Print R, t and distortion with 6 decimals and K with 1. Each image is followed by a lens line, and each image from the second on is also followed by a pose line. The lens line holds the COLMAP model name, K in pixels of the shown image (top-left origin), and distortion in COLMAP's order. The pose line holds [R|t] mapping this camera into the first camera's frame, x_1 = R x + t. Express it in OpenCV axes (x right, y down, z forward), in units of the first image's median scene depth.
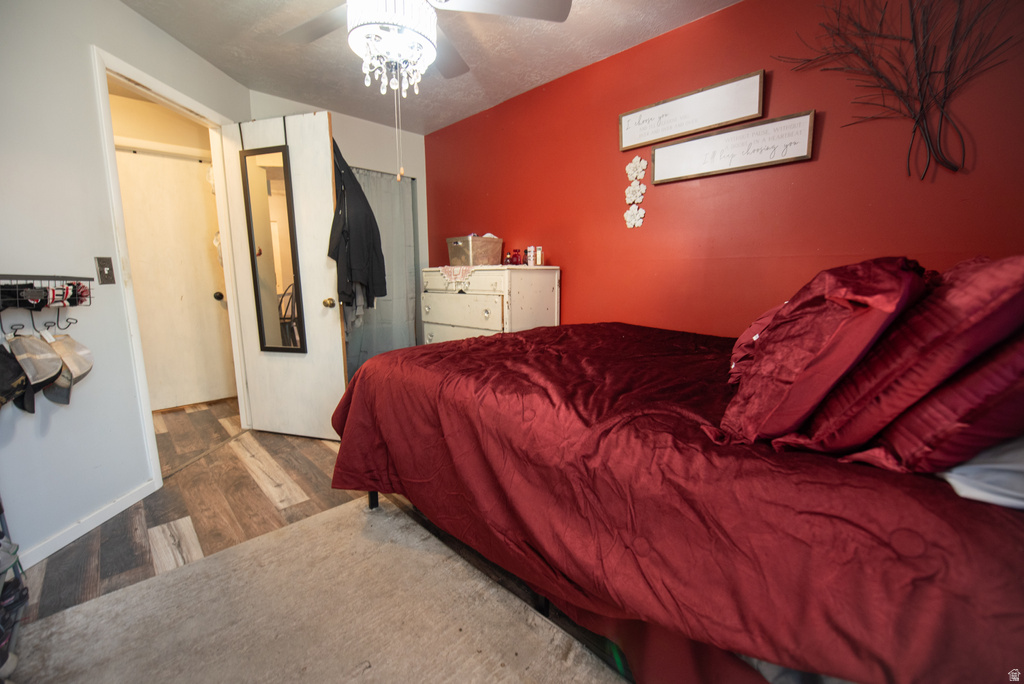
lens RADIAL K [[408.1, 0, 514.0], [0, 408.1, 343.9], [0, 0, 1]] dist [-0.015273, -0.002609]
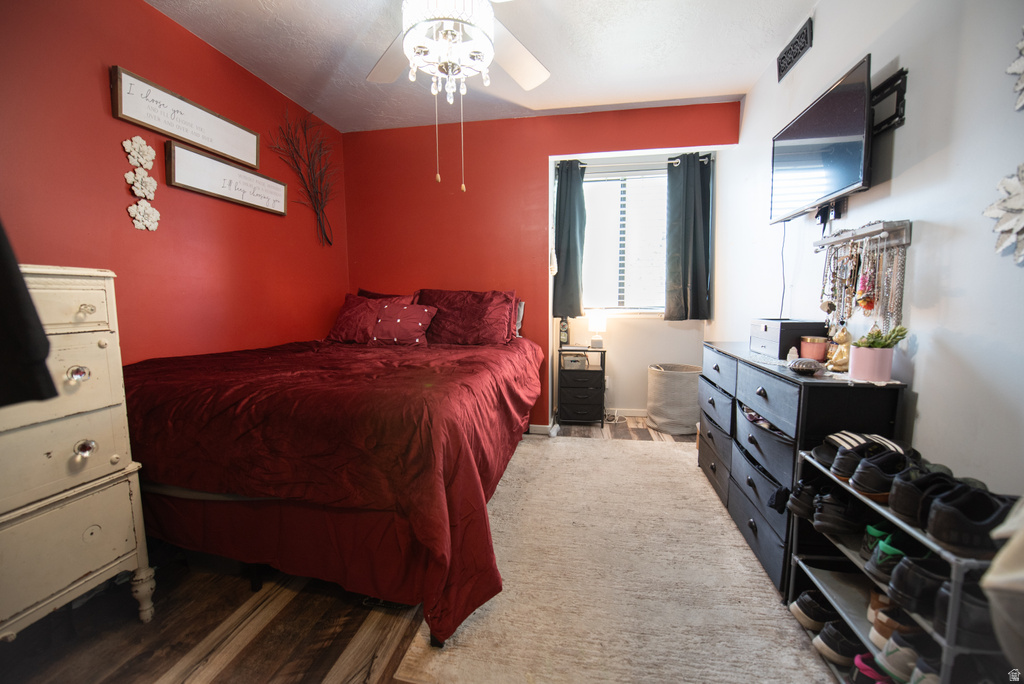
lens RADIAL K [[408.1, 0, 514.0], [0, 408.1, 343.9], [0, 0, 1]] dist [-0.015273, -0.002609]
pose [[-0.578802, -0.081811, 0.811354, -0.840036], [0.139356, 0.970396, 0.197261, -0.157651], [-0.803473, 0.227242, -0.550266, 1.071222]]
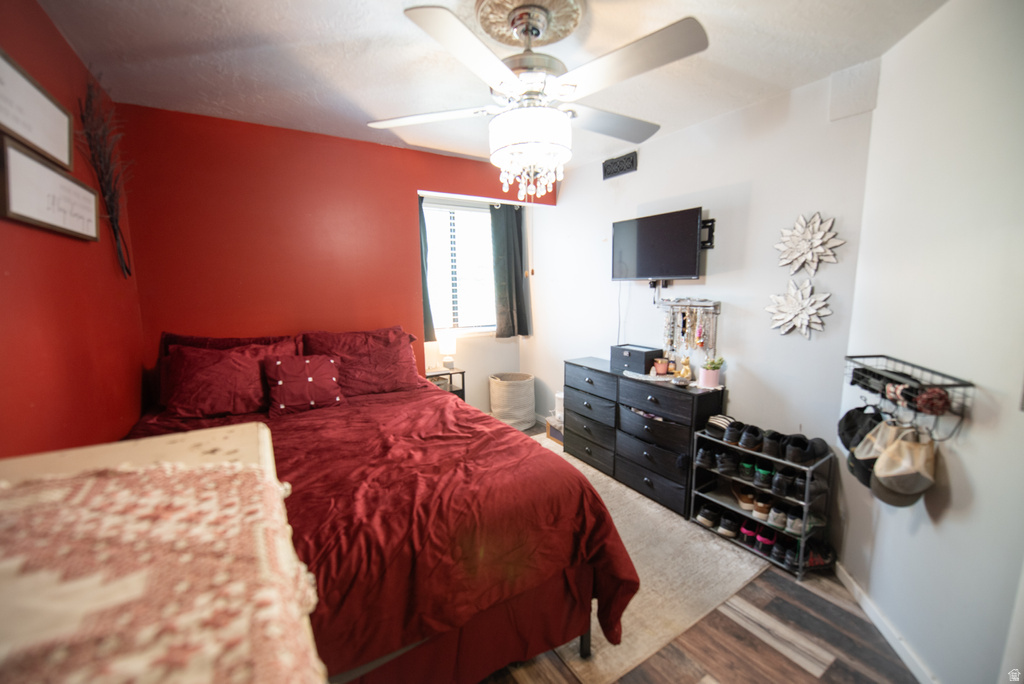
lens RADIAL K [[408.1, 0, 514.0], [0, 408.1, 343.9], [0, 0, 1]] dist [-0.015273, -0.002609]
pose [[-0.977439, -0.020471, 0.210223, -0.340261], [0.044954, 0.952326, 0.301752, -0.403710], [-0.206378, 0.304395, -0.929920, 1.478761]]
